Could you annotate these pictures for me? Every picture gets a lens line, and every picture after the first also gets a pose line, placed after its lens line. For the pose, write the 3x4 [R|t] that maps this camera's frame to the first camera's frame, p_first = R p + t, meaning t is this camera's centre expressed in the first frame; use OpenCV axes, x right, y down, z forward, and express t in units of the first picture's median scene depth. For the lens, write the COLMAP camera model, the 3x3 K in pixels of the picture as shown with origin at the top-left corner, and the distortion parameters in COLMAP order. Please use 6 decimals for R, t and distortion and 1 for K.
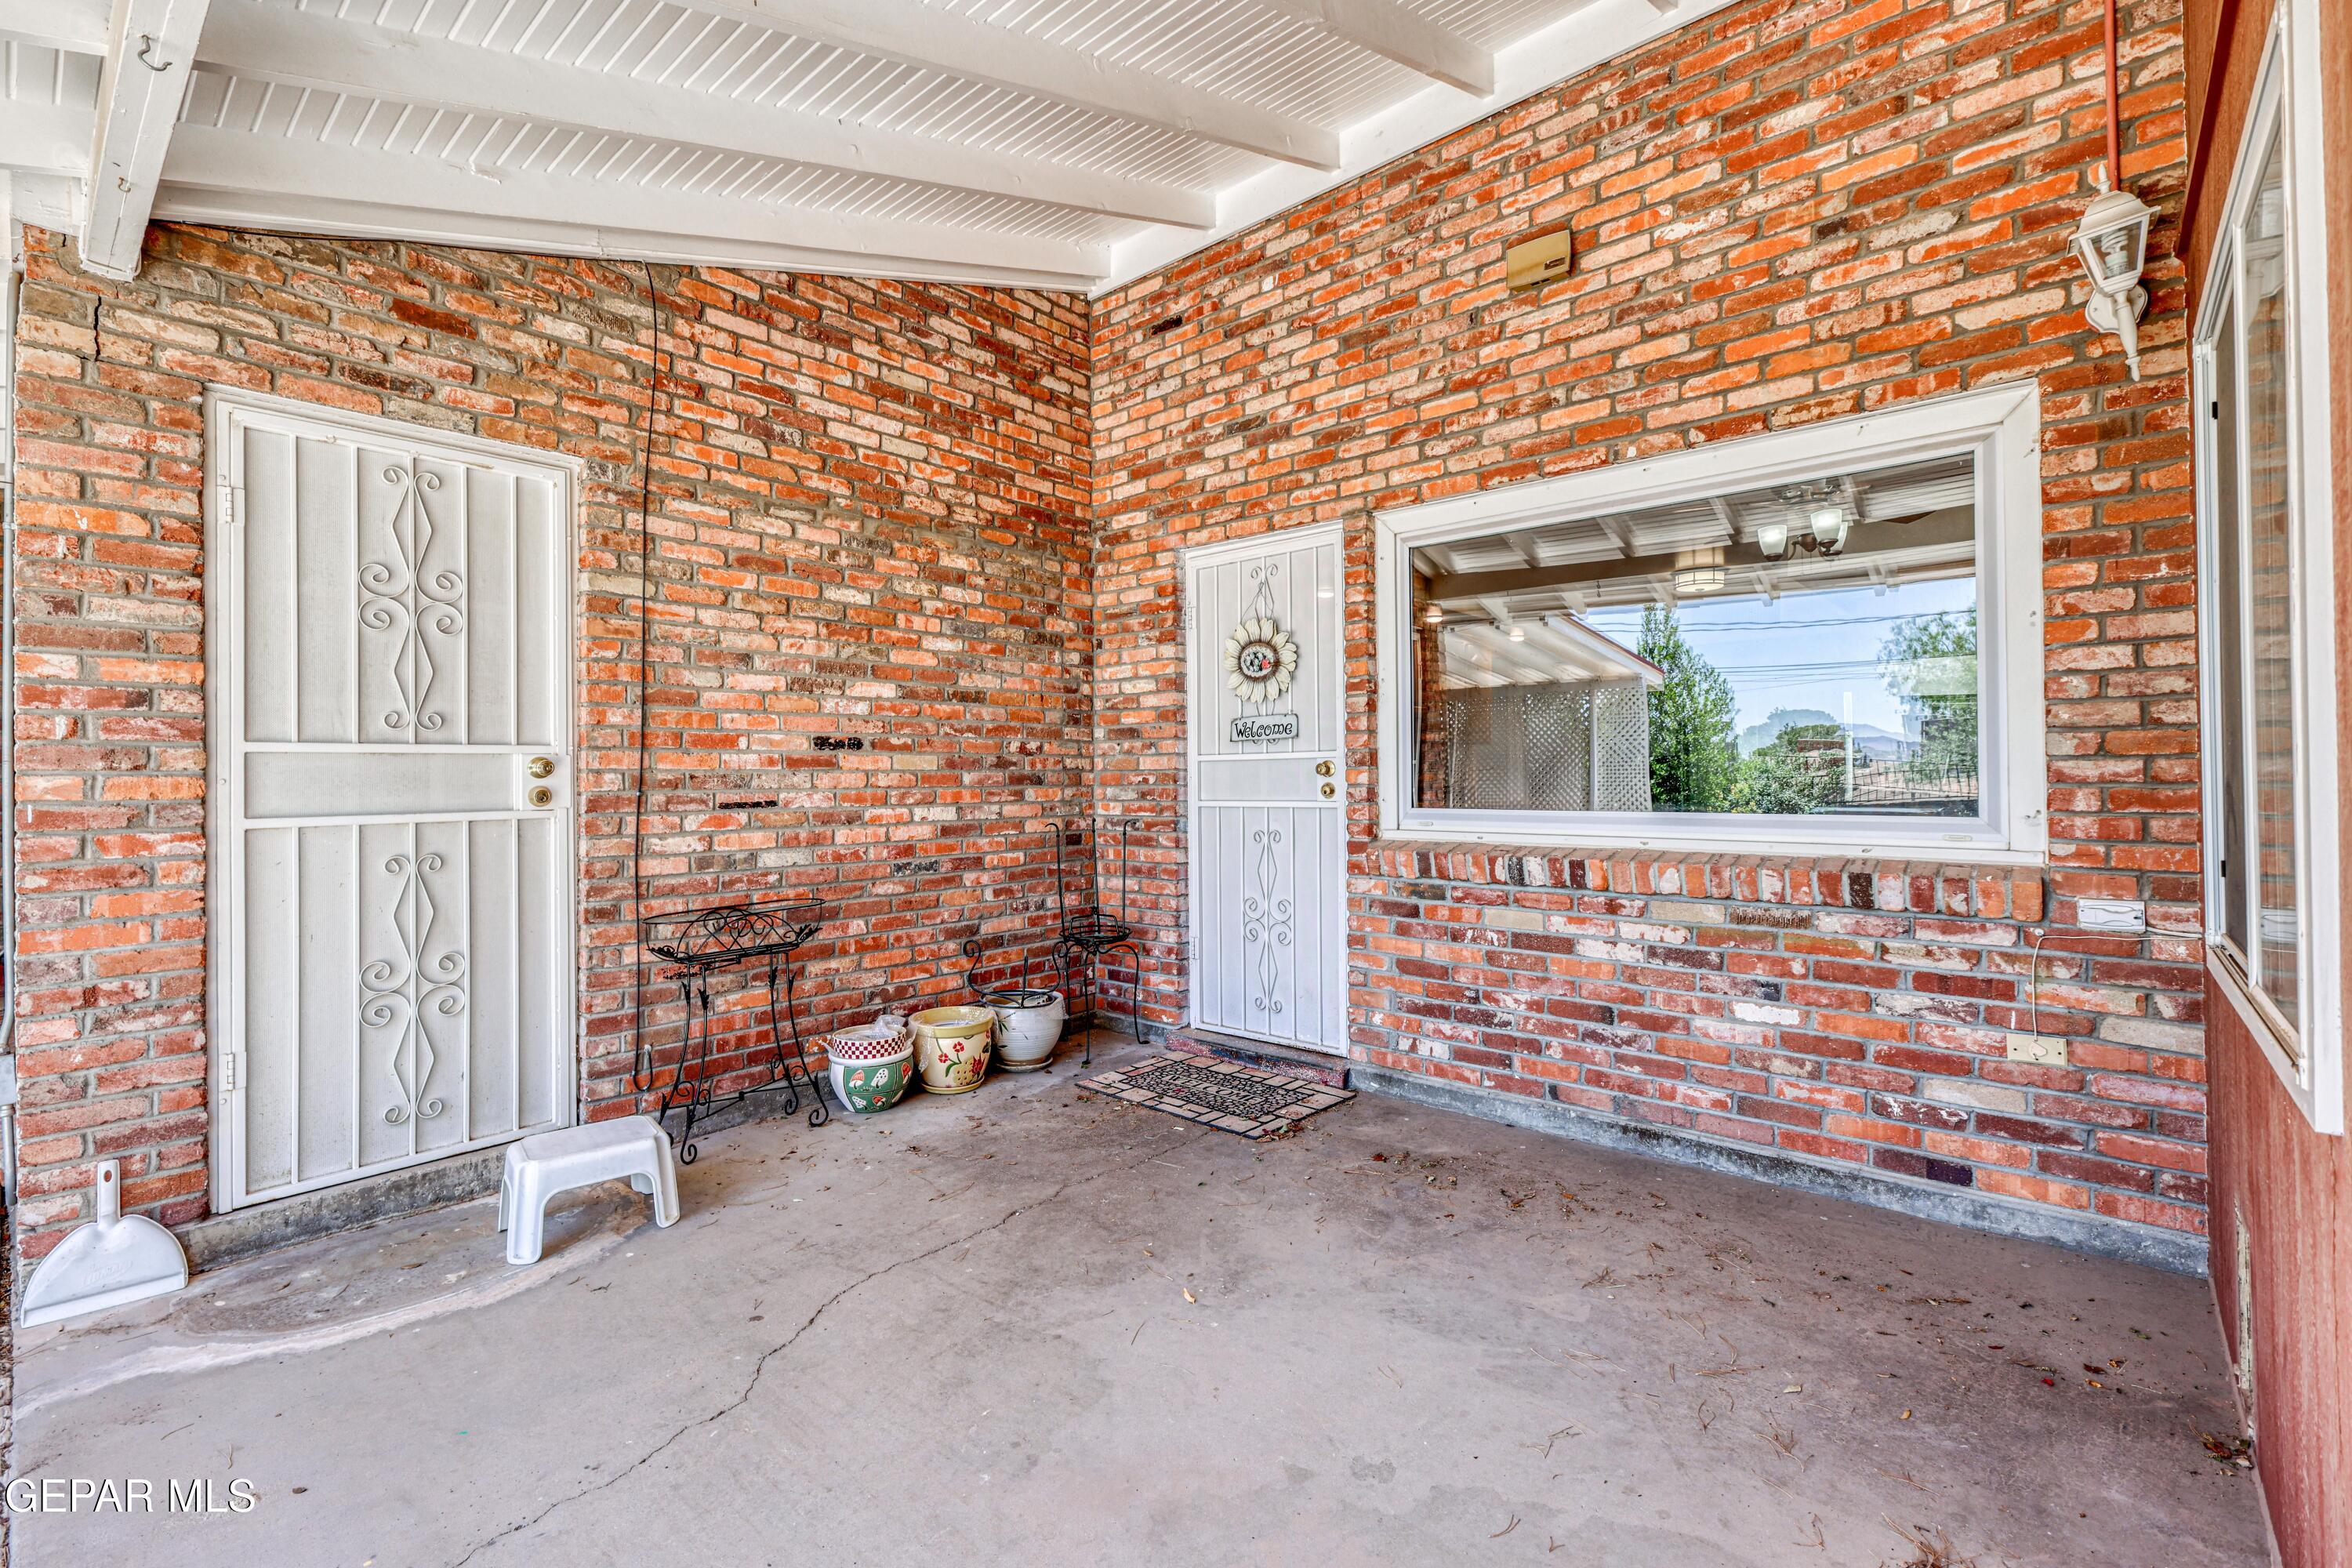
lens RADIAL K [[1026.9, 0, 1176.4], [0, 1026.9, 771.0], [0, 0, 1]] dist [-0.001682, -0.000046]
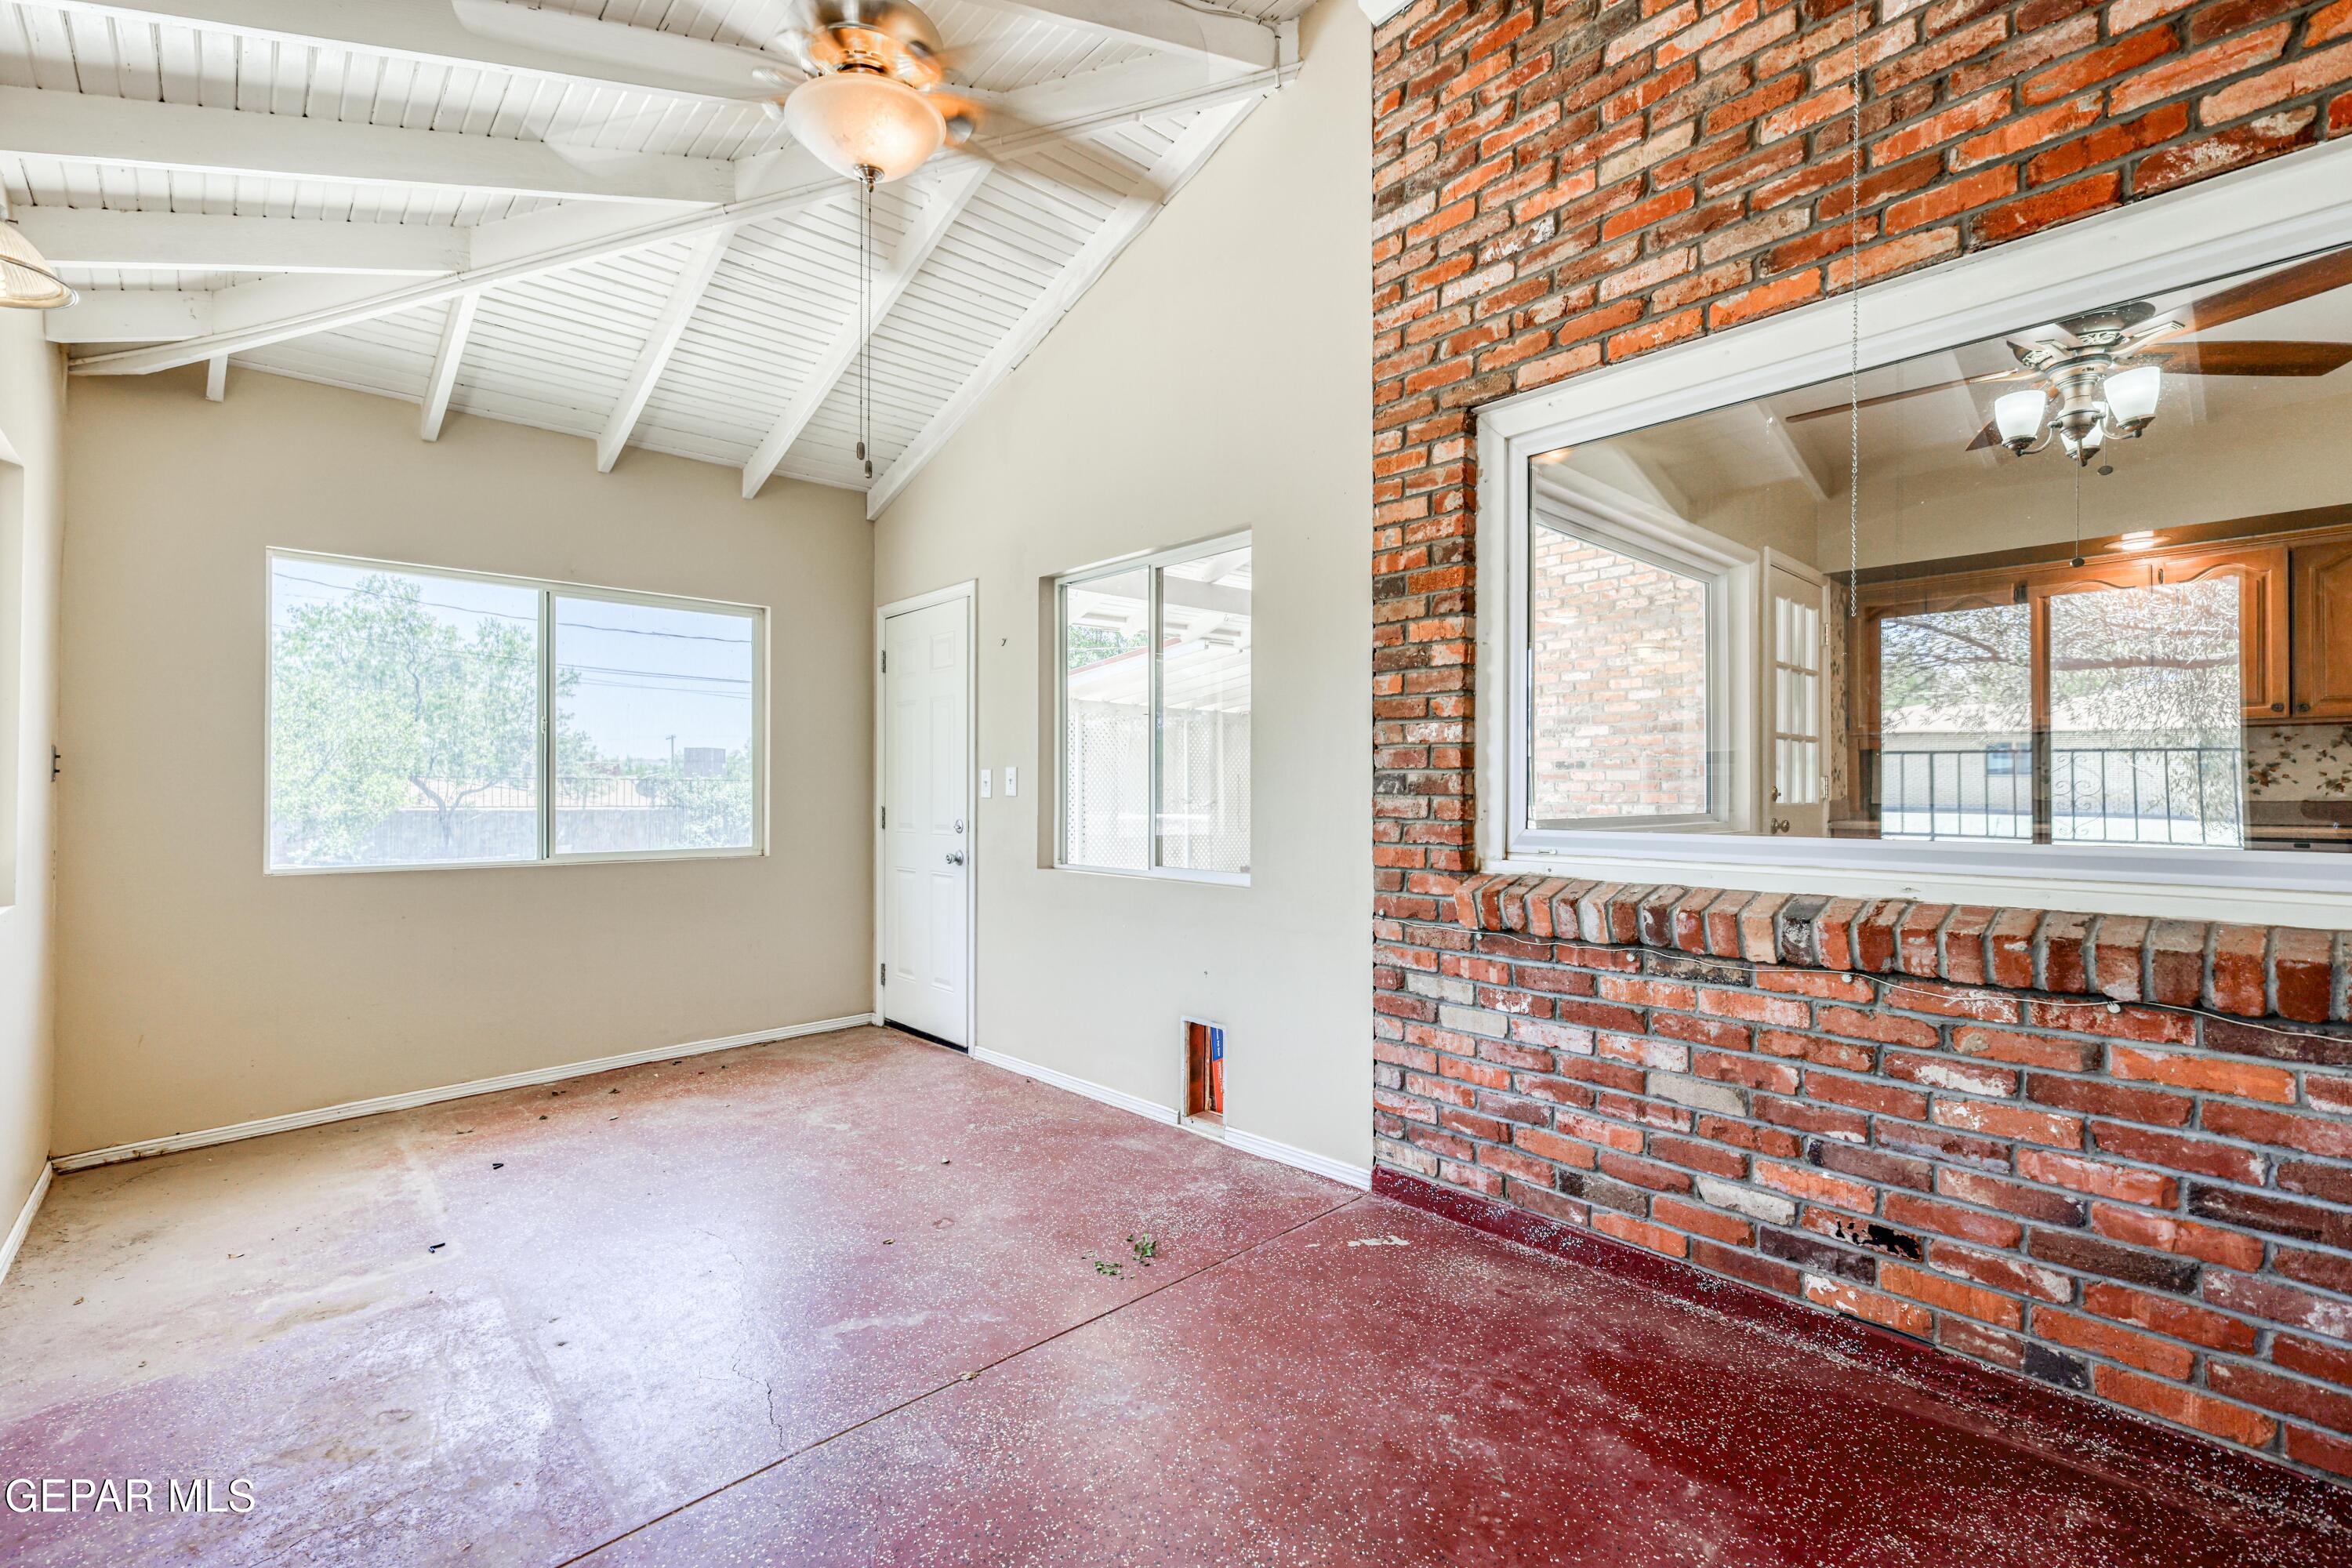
lens RADIAL K [[1018.8, 0, 1168.1], [0, 1018.8, 783.7], [0, 0, 1]] dist [0.000418, 0.000165]
pose [[-0.109942, 0.000729, -0.993938, 1.318907], [0.010416, 0.999946, -0.000419, -0.002528], [0.993883, -0.010399, -0.109943, 0.494334]]
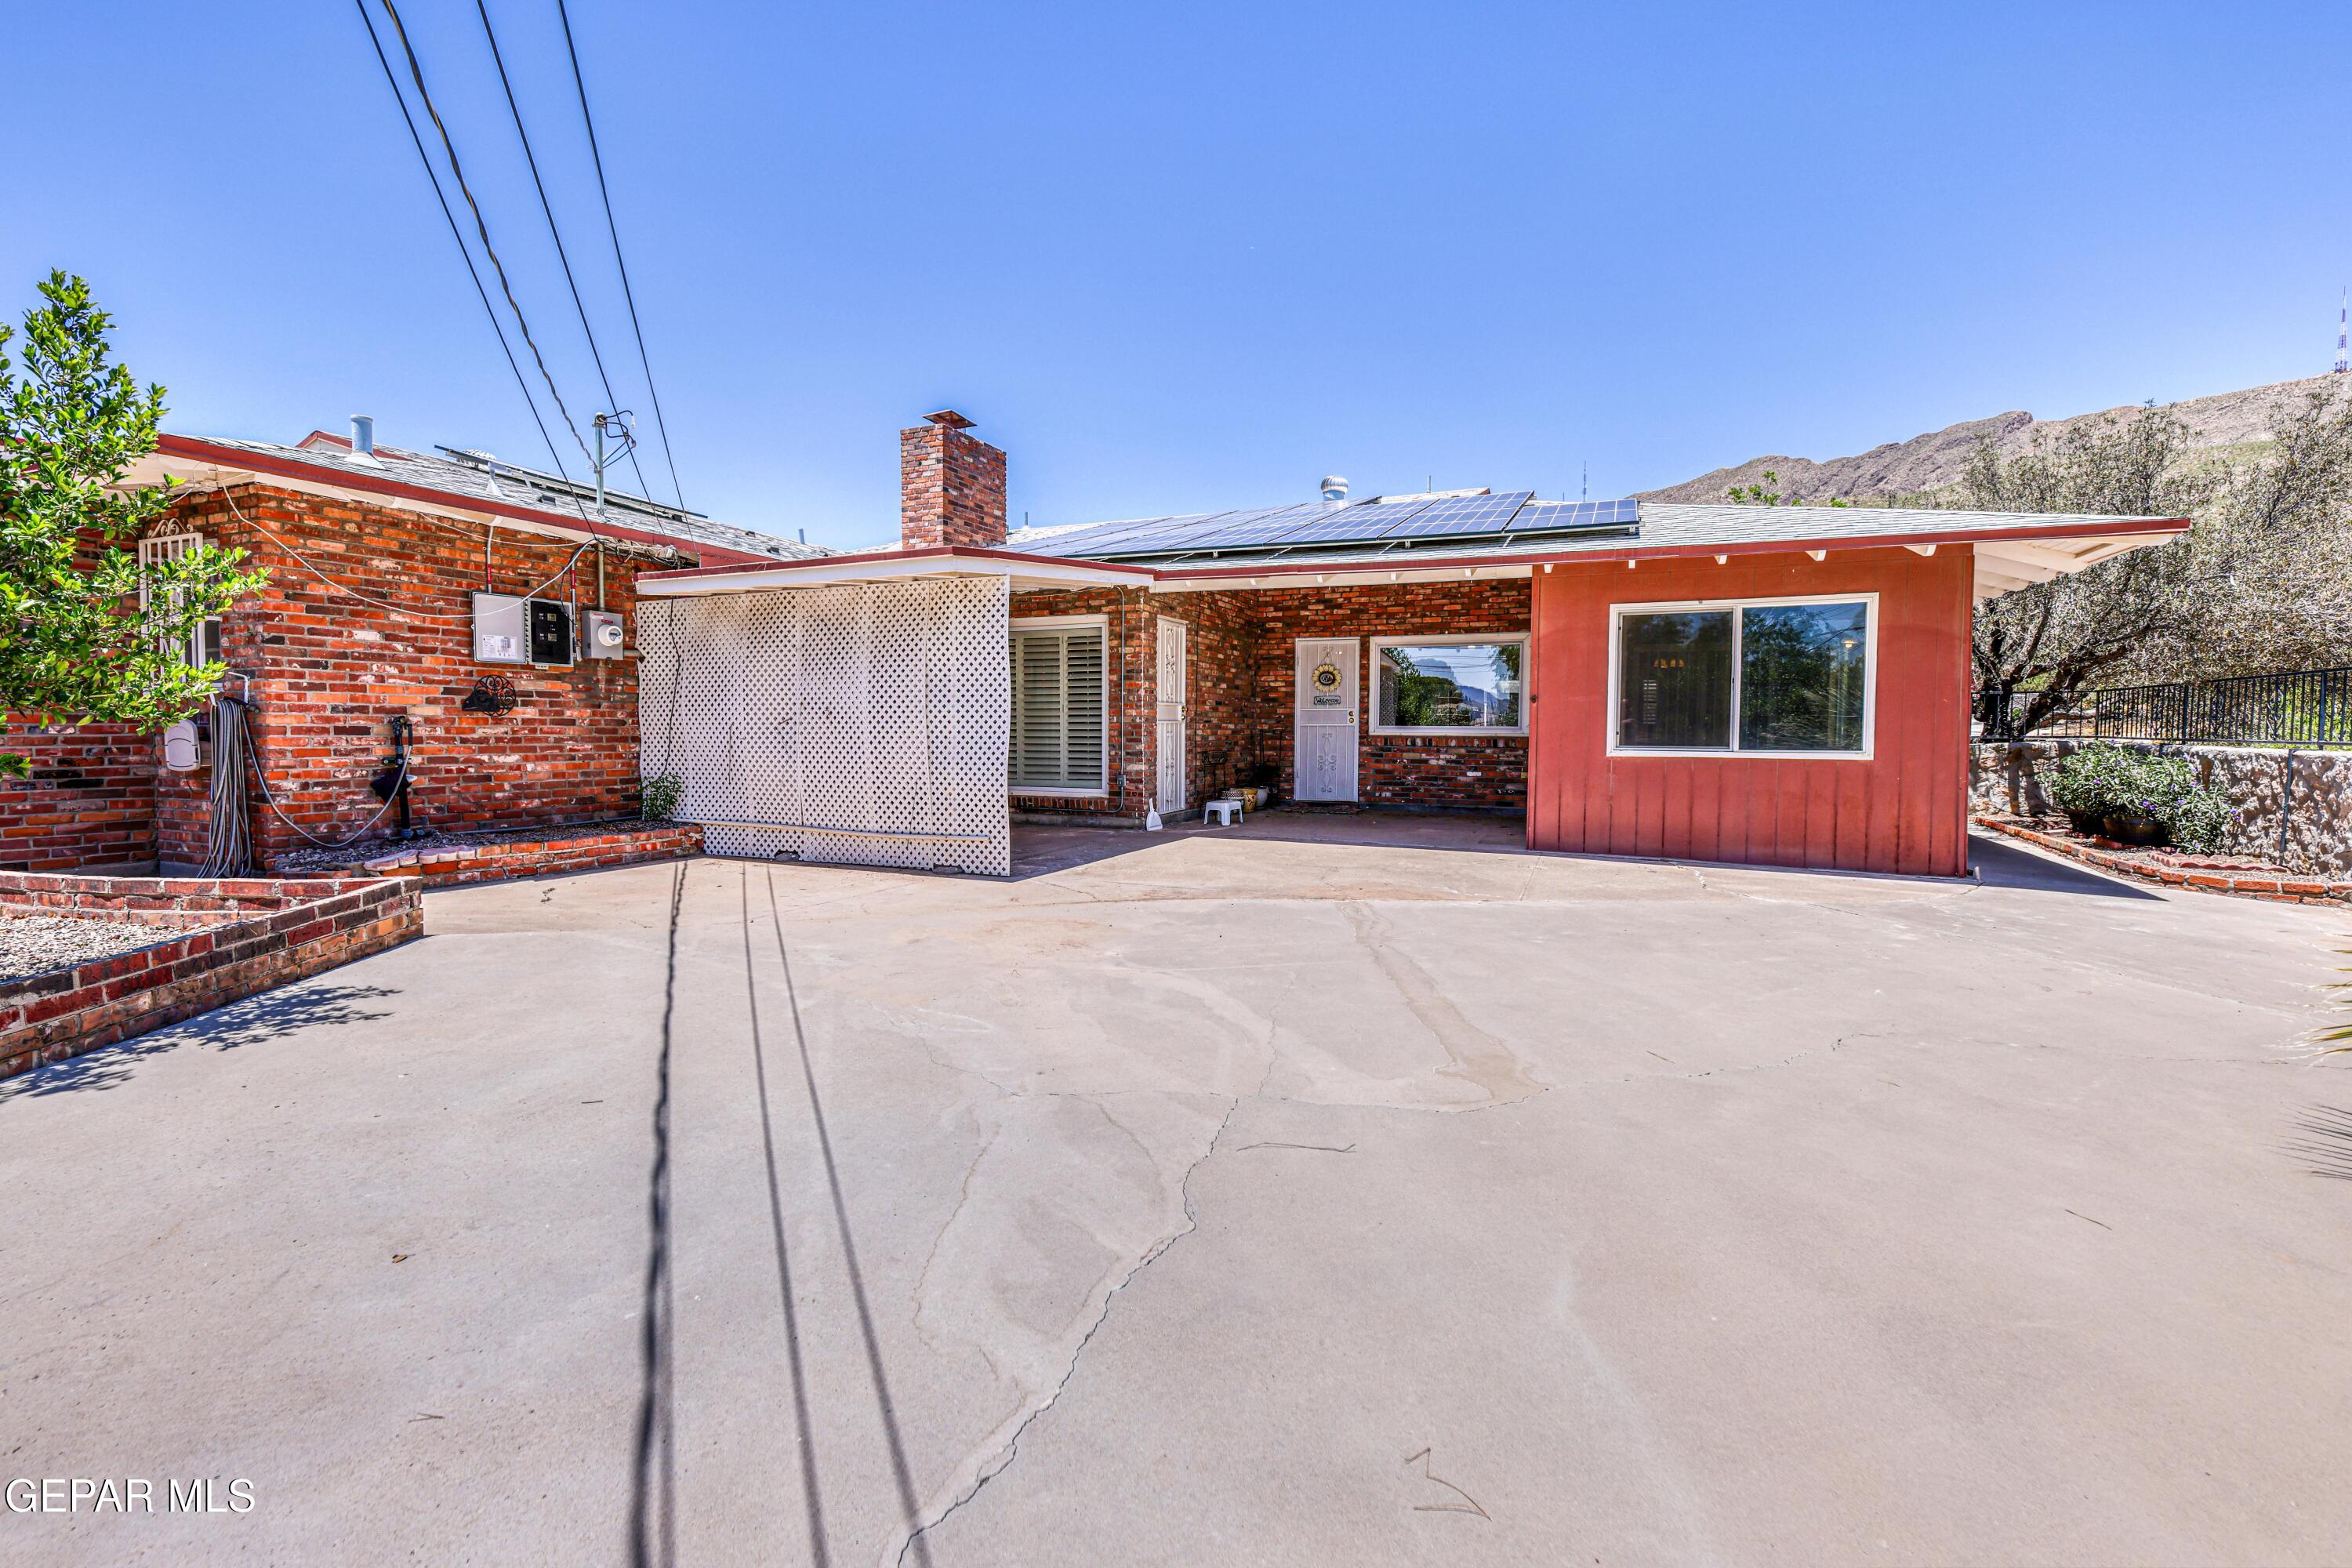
lens RADIAL K [[1018.8, 0, 1168.1], [0, 1018.8, 783.7], [0, 0, 1]] dist [0.000418, 0.000165]
pose [[0.961667, -0.003283, 0.274199, -1.260403], [-0.015621, 0.997649, 0.066733, 0.012405], [-0.273774, -0.068458, 0.959355, -1.891656]]
